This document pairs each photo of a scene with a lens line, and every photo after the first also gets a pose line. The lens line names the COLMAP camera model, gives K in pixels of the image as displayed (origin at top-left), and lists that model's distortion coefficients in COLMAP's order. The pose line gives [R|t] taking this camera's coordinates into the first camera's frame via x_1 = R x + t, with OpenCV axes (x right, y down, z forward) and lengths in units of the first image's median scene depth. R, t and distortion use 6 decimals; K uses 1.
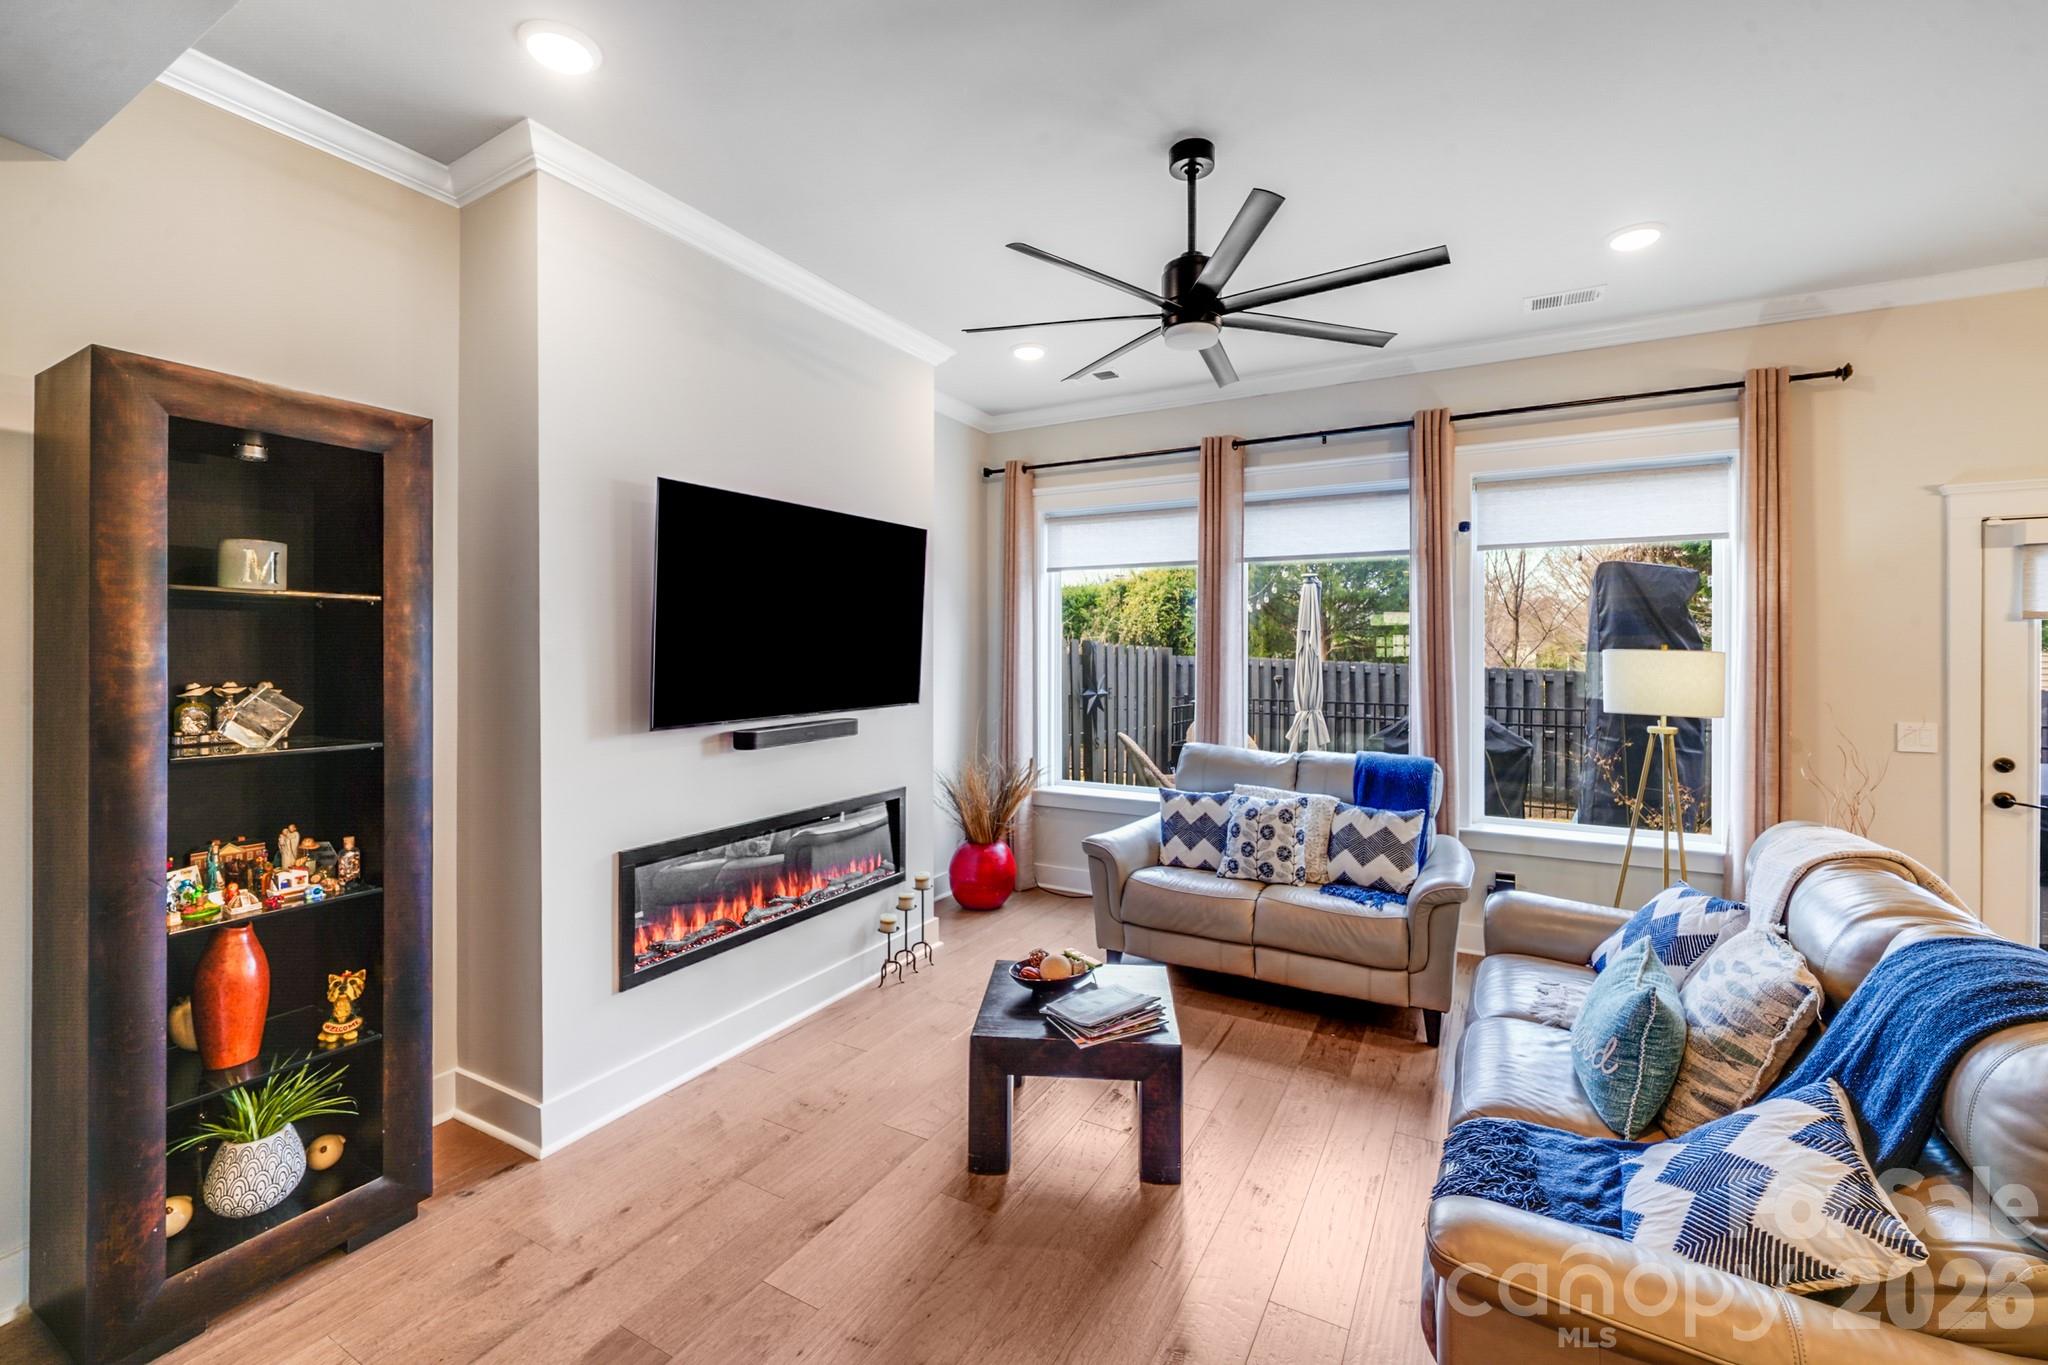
lens RADIAL K [[840.8, 0, 1019.3], [0, 840.8, 655.2], [0, 0, 1]] dist [-0.008790, -0.002016]
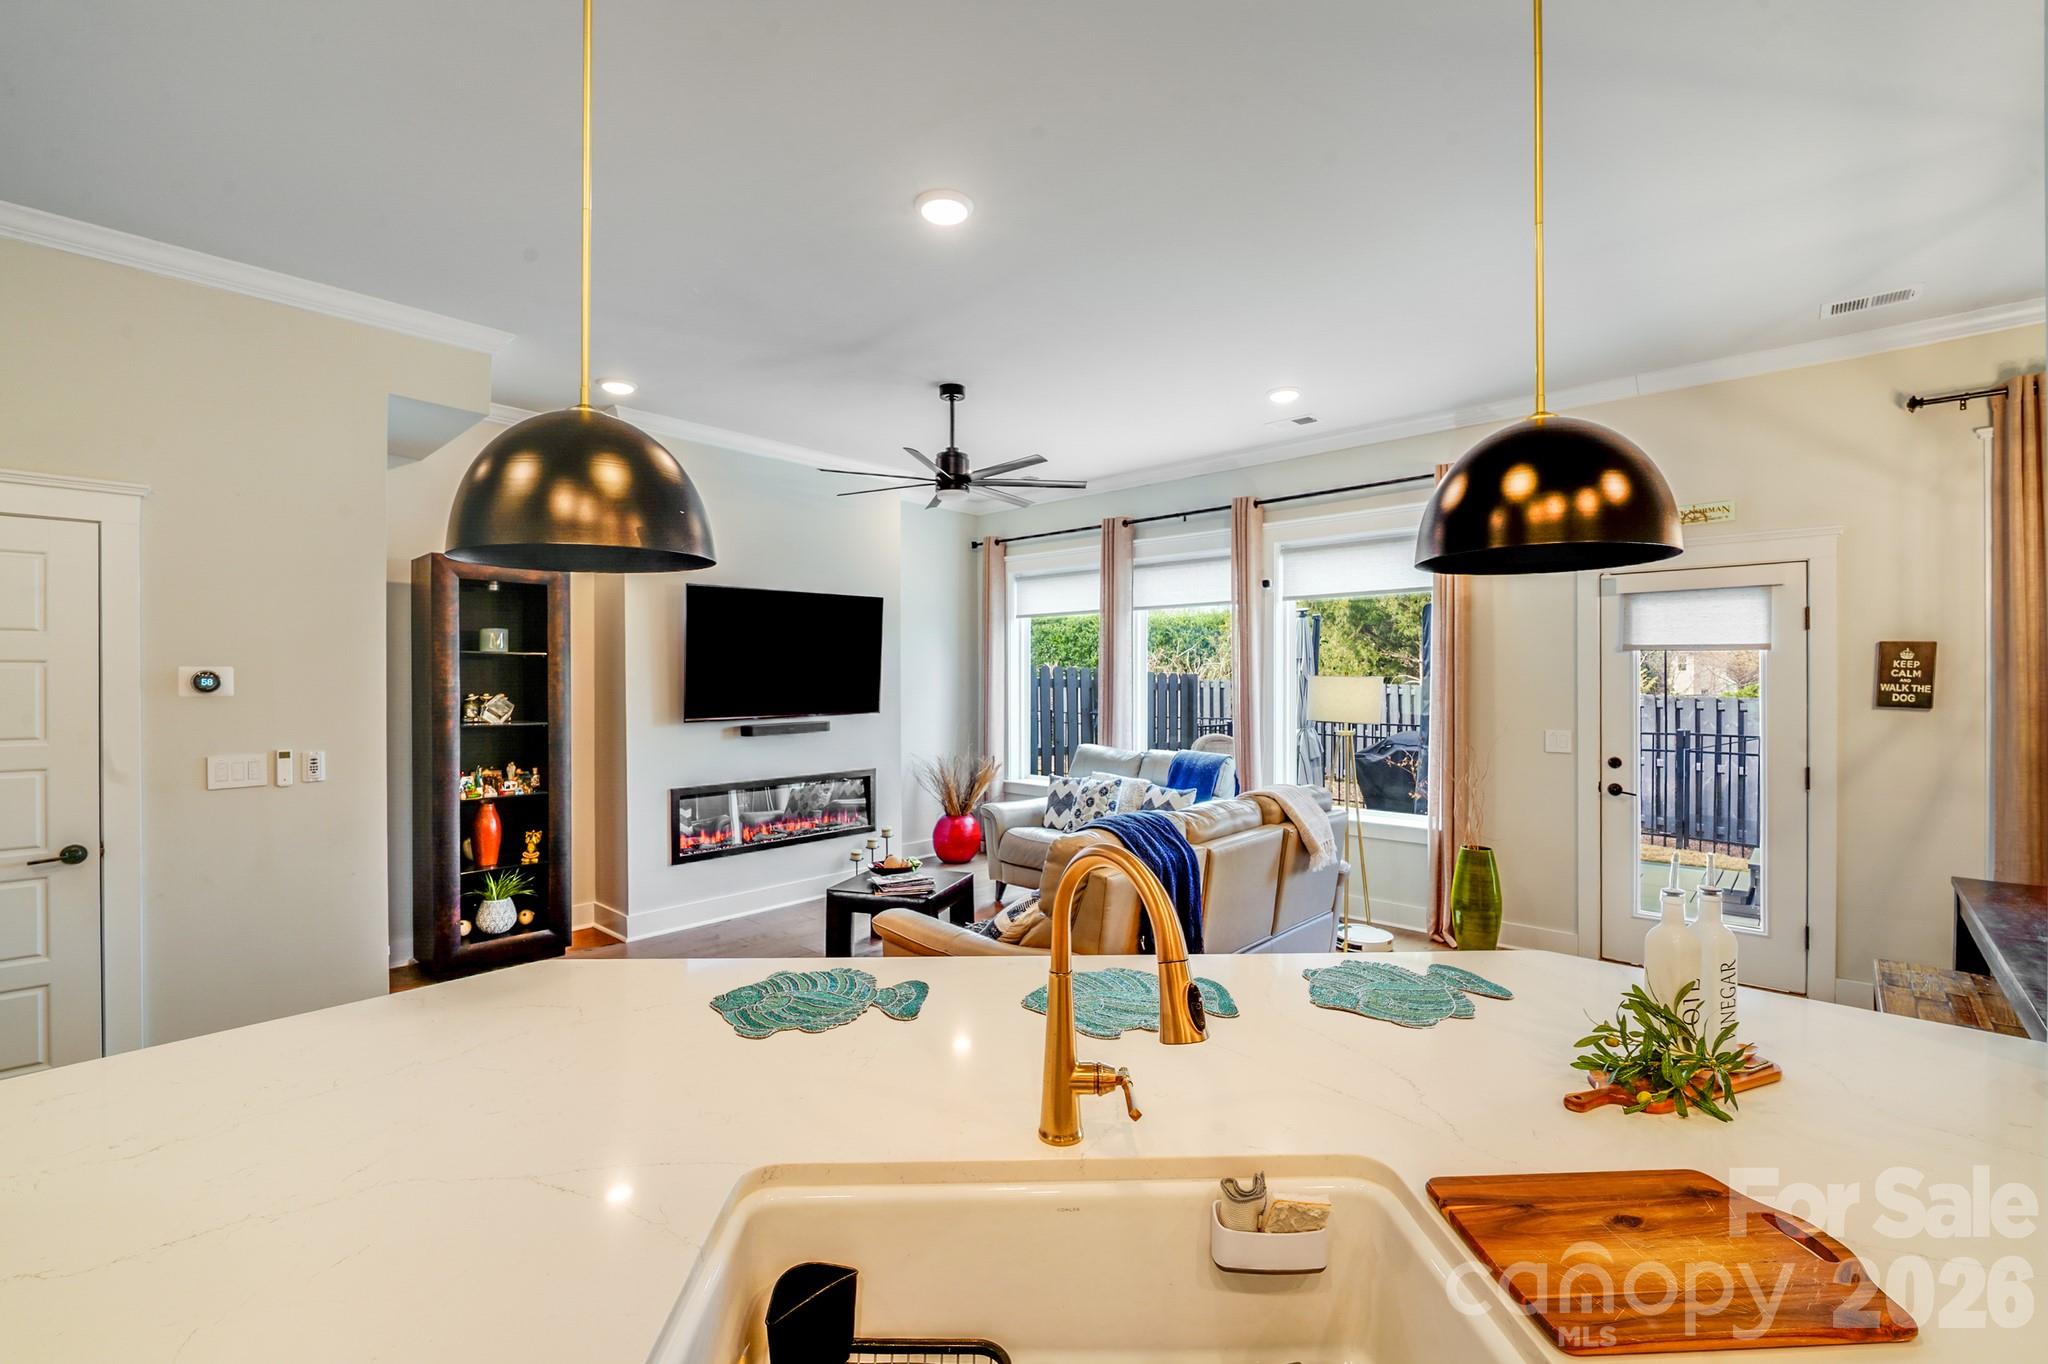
lens RADIAL K [[842.8, 0, 1007.6], [0, 842.8, 692.3], [0, 0, 1]] dist [-0.012280, -0.001046]
pose [[0.972292, 0.000627, -0.233768, 0.563509], [0.002101, 0.999933, 0.011422, 0.004172], [0.233760, -0.011596, 0.972225, -0.513838]]
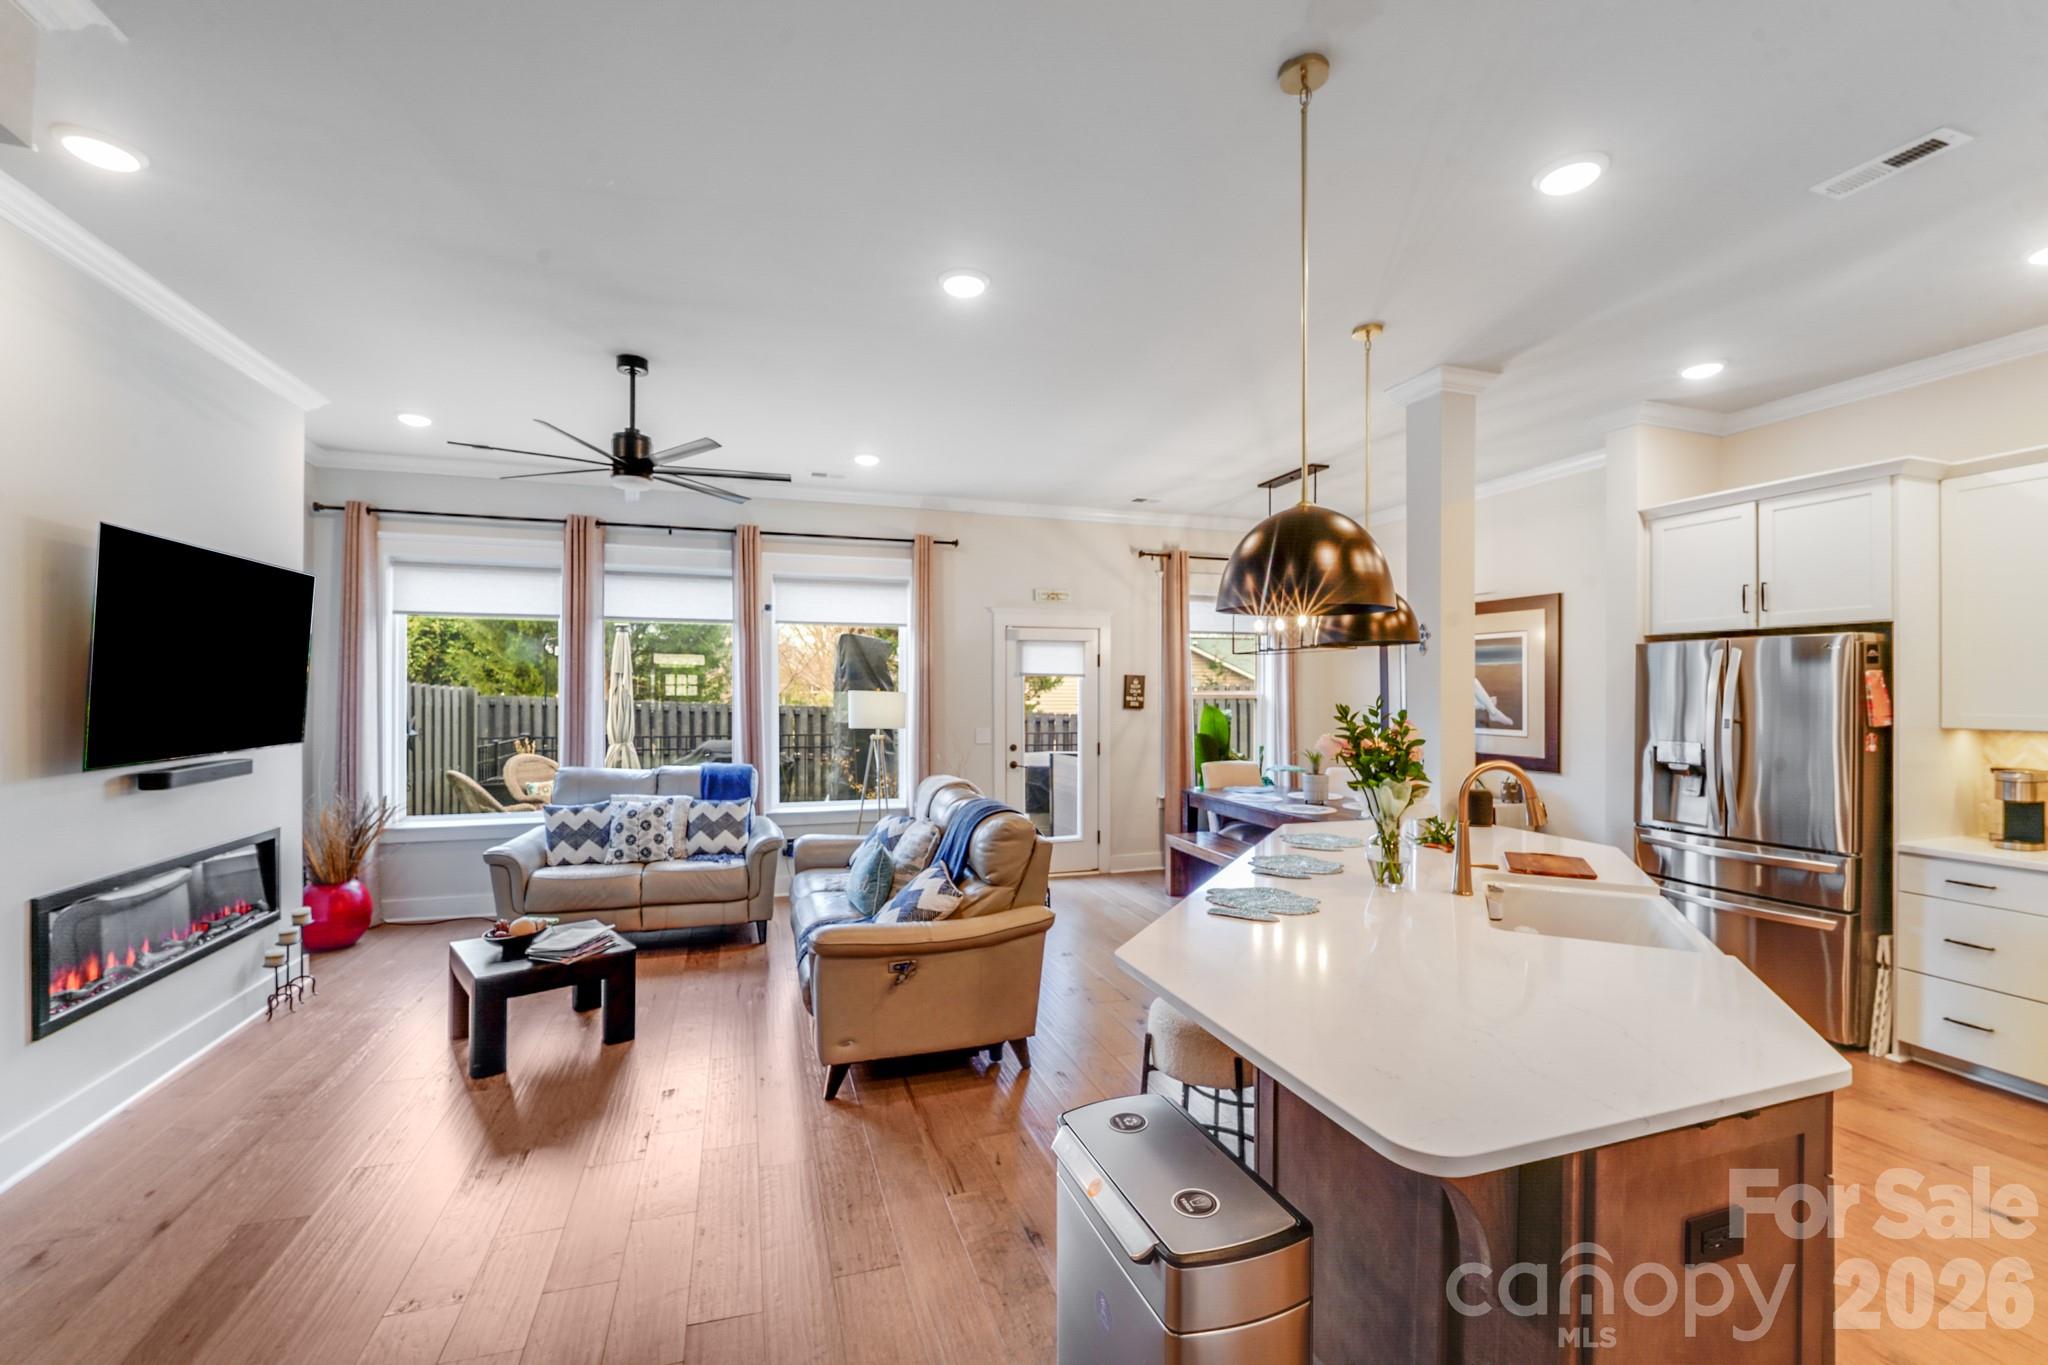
lens RADIAL K [[840.8, 0, 997.4], [0, 840.8, 693.6], [0, 0, 1]] dist [-0.008790, -0.002016]
pose [[0.687748, -0.001898, 0.725947, -0.339569], [0.002318, 0.999997, 0.000419, -0.001505], [-0.725946, 0.001394, 0.687751, -0.396574]]
